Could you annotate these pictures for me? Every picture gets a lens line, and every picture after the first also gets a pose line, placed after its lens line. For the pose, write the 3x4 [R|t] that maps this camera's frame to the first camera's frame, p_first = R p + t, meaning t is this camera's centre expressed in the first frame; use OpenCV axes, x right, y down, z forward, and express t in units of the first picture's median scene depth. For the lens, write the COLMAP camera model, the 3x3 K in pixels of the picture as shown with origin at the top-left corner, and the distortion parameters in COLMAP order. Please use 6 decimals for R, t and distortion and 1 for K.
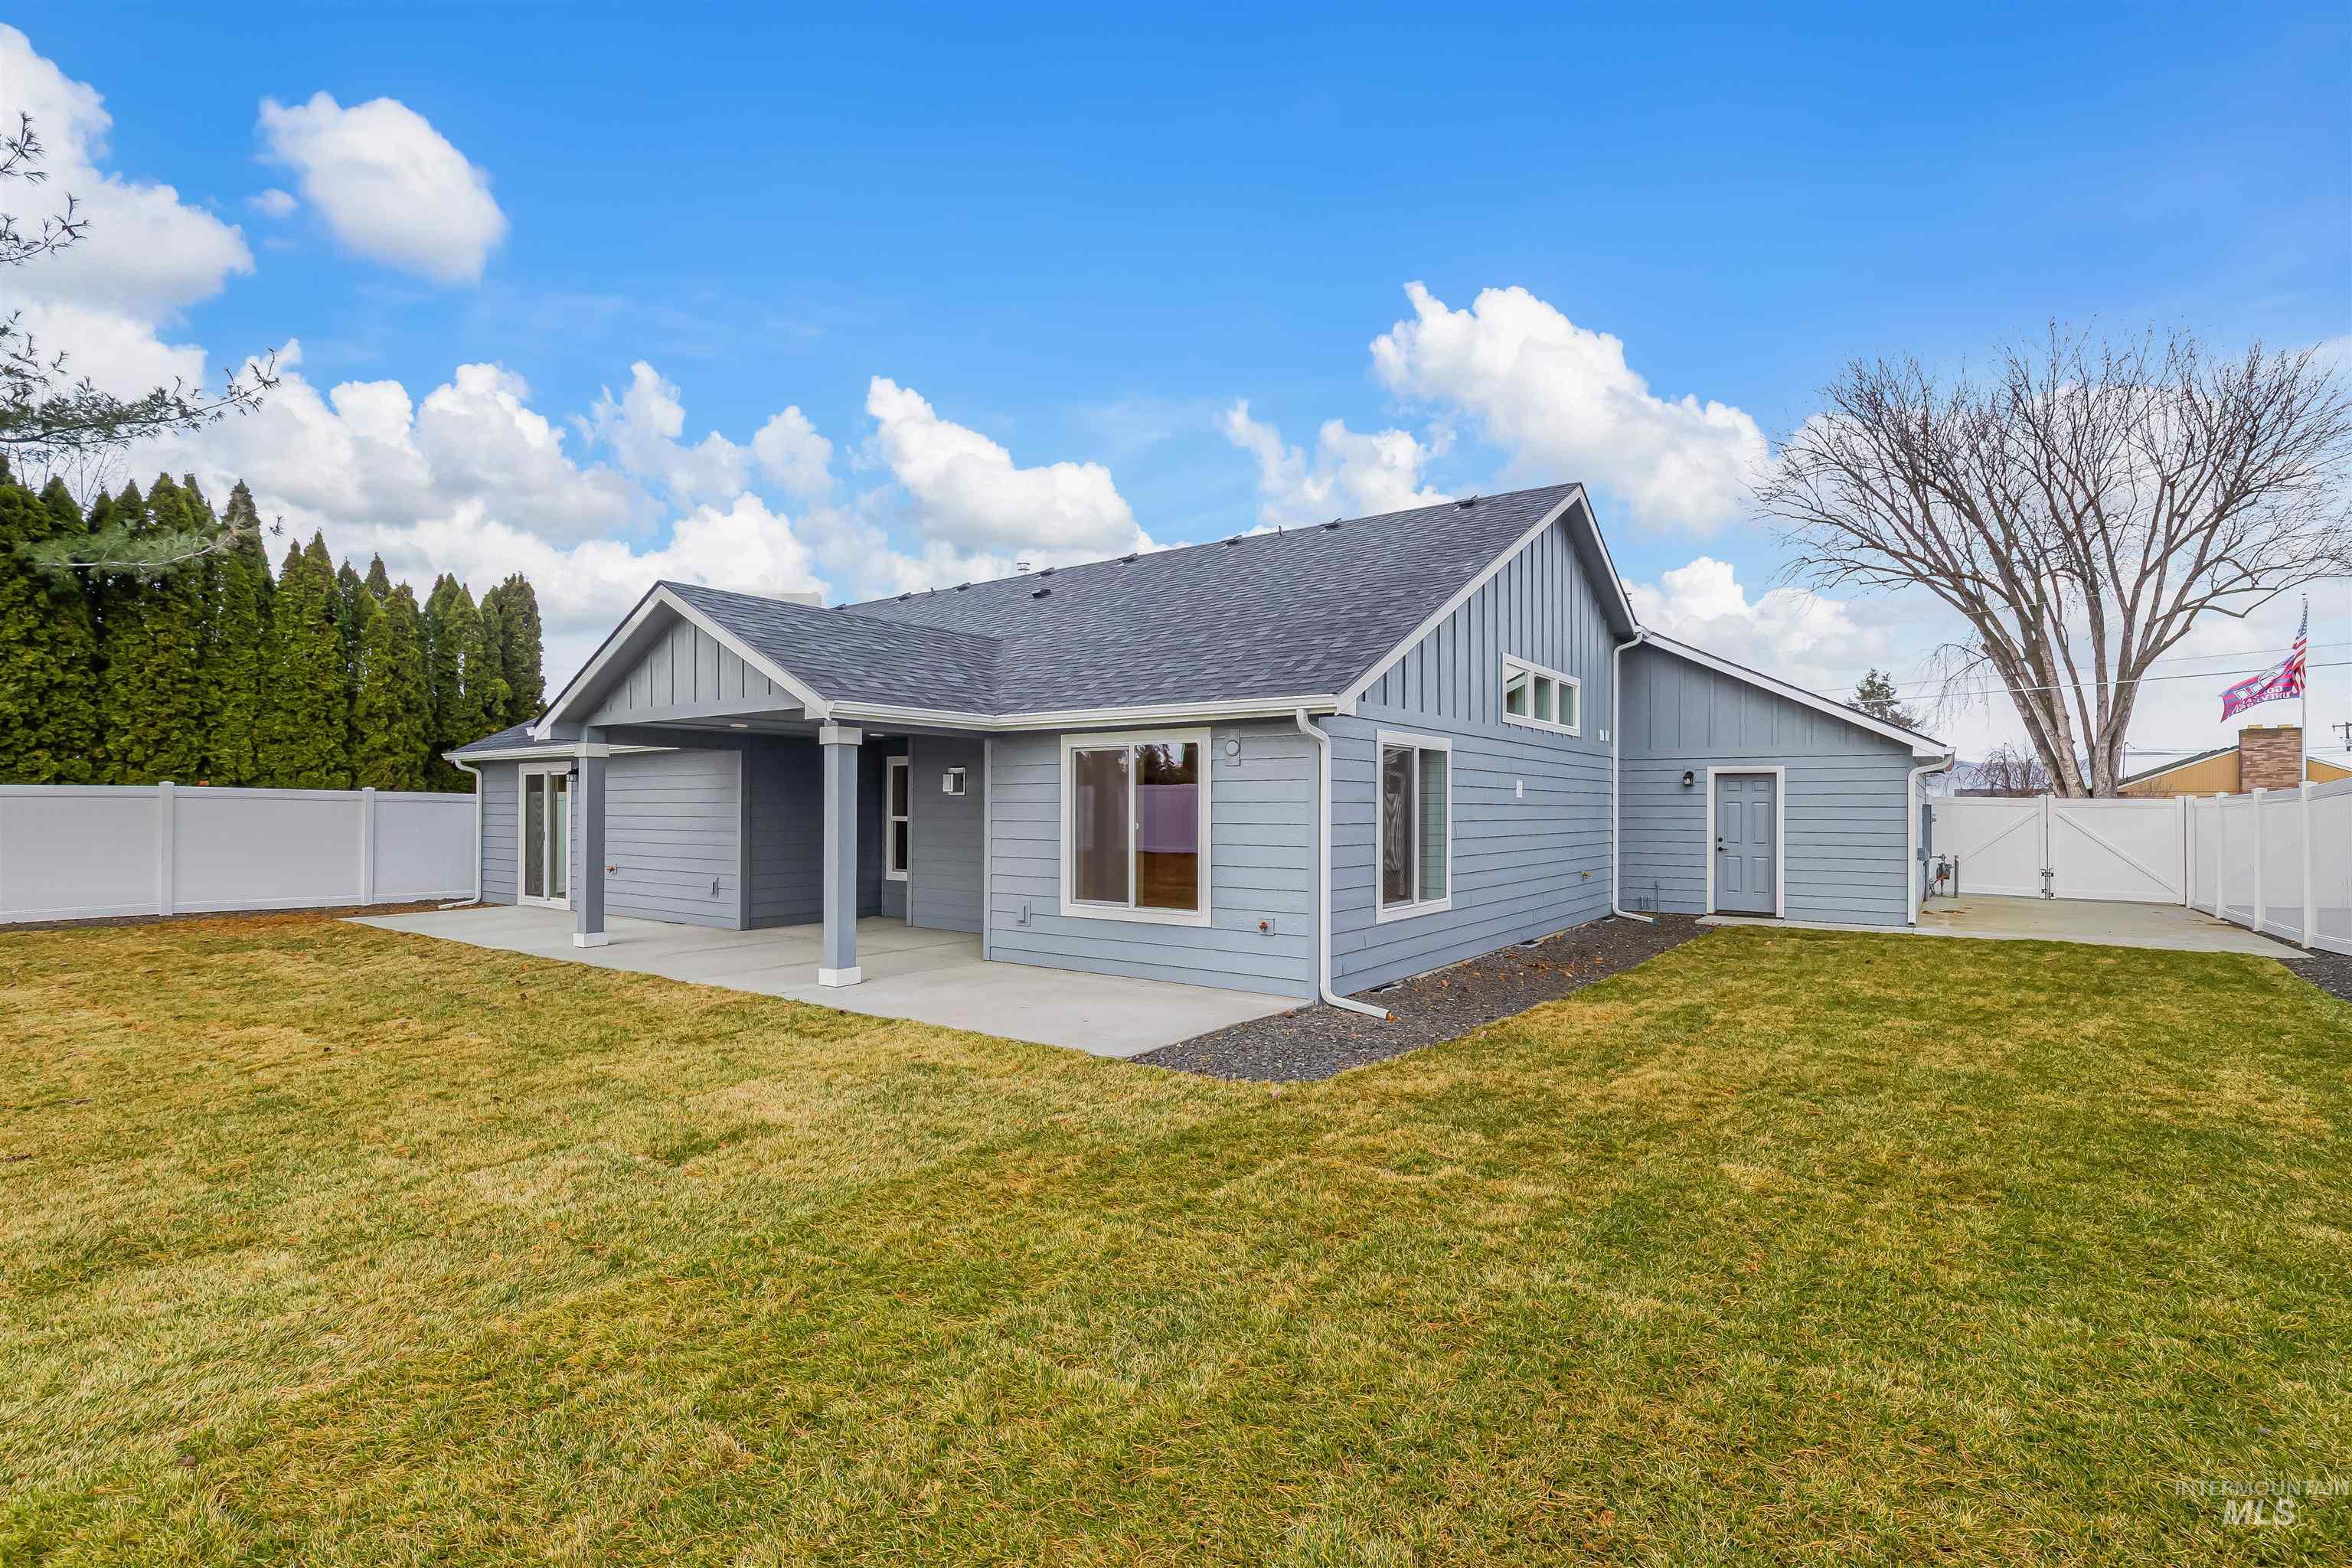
lens RADIAL K [[1079.9, 0, 1181.4], [0, 1079.9, 791.4], [0, 0, 1]] dist [-0.002072, -0.000503]
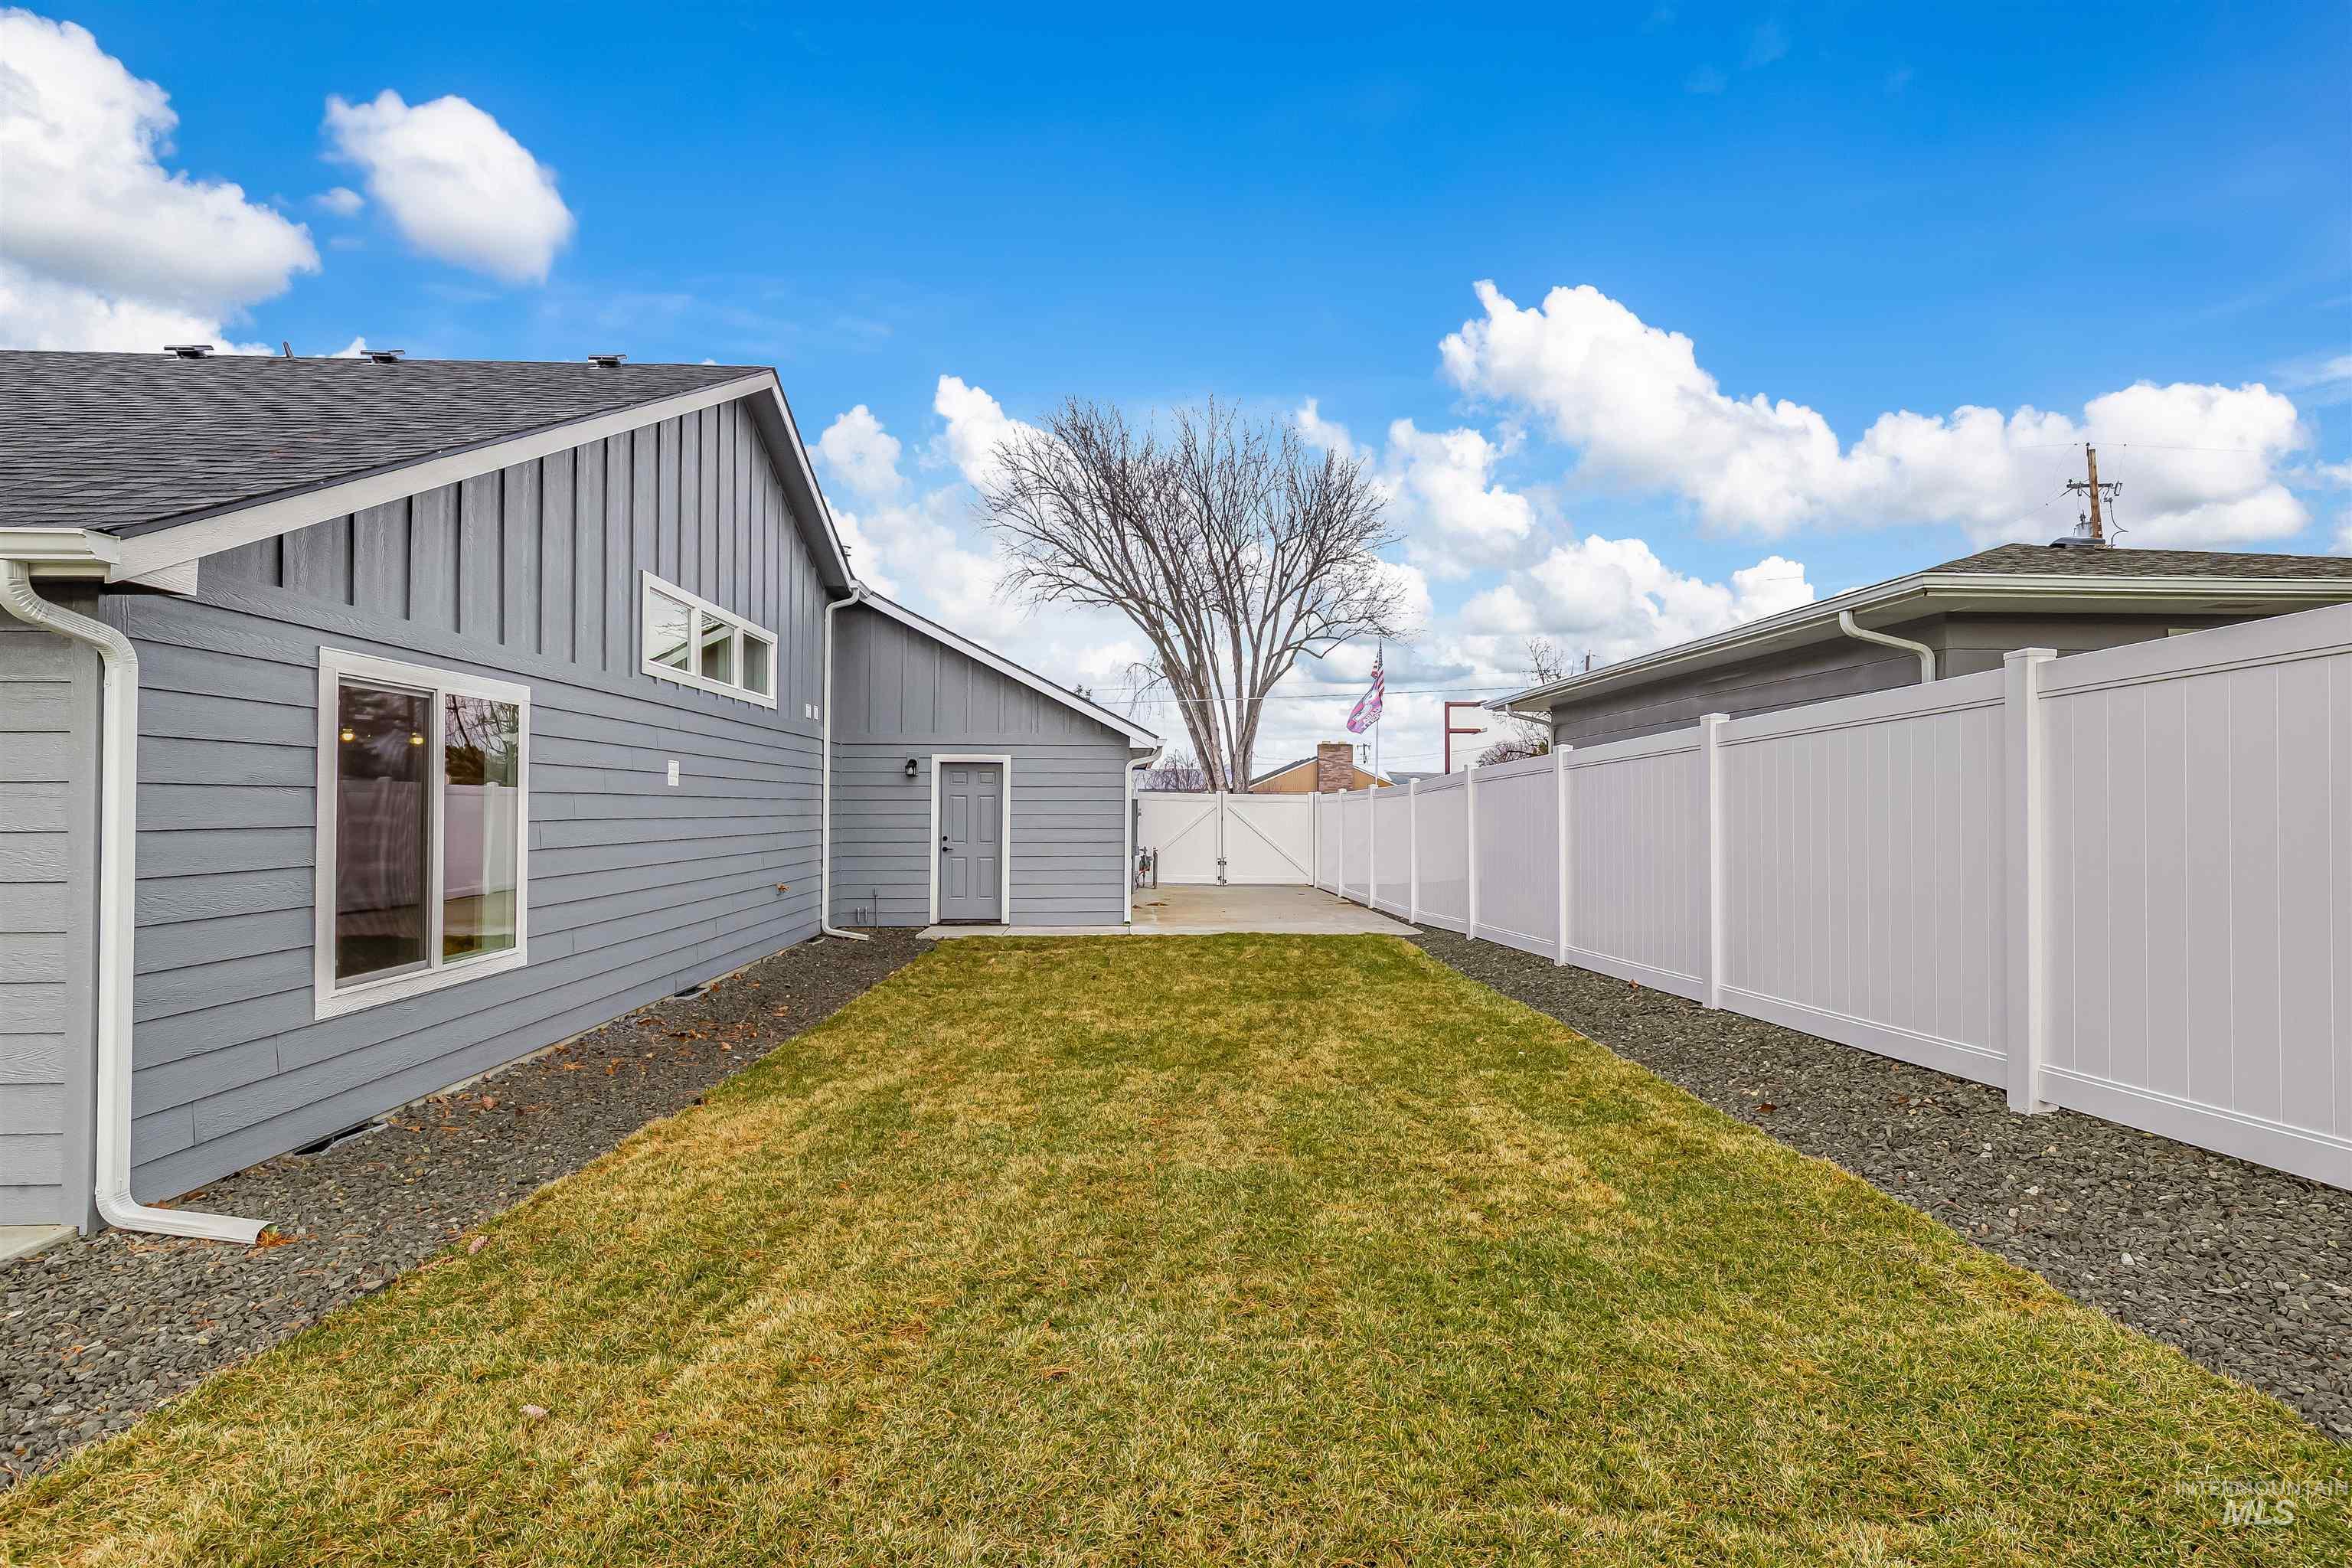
lens RADIAL K [[1079.9, 0, 1181.4], [0, 1079.9, 791.4], [0, 0, 1]] dist [-0.002072, -0.000503]
pose [[0.786104, 0.005526, 0.618070, 0.112819], [-0.006526, 0.999979, -0.000641, 0.006111], [-0.618060, -0.003529, 0.786123, 0.201440]]
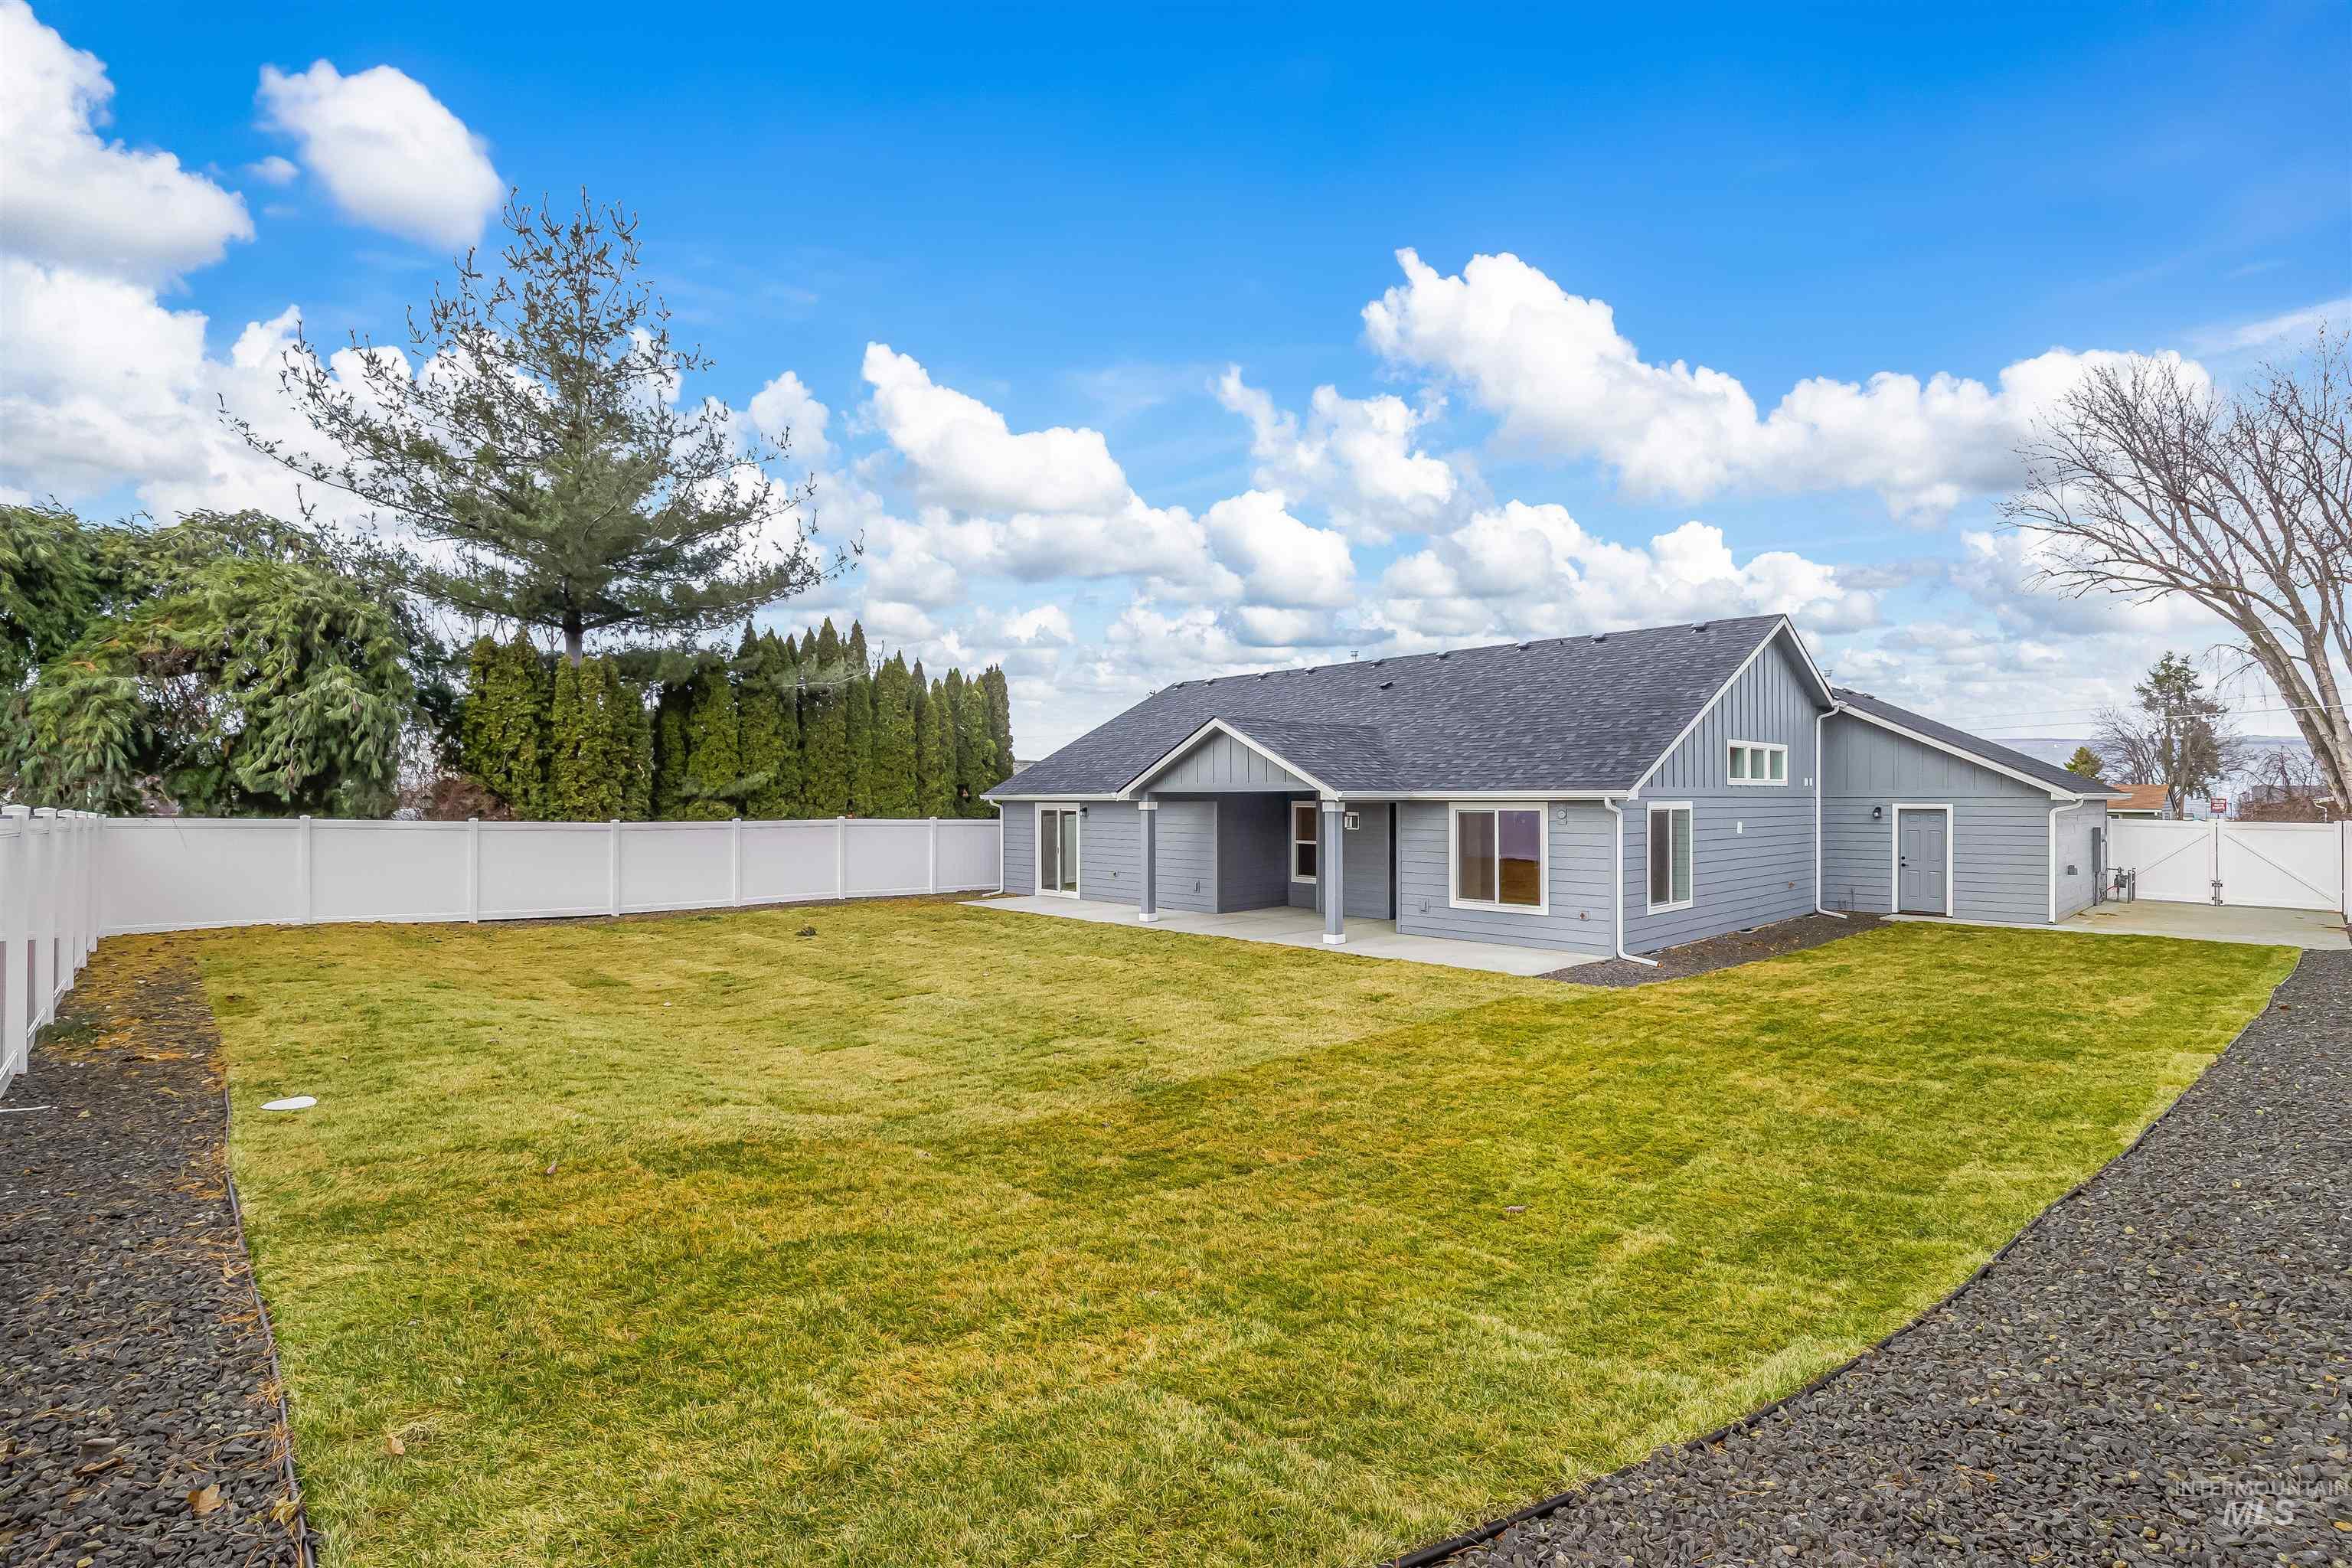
lens RADIAL K [[1079.9, 0, 1181.4], [0, 1079.9, 791.4], [0, 0, 1]] dist [-0.002072, -0.000503]
pose [[0.982747, -0.005159, -0.184884, -0.137800], [0.006607, 0.999952, 0.007215, -0.054781], [0.184838, -0.008312, 0.982734, -0.494654]]
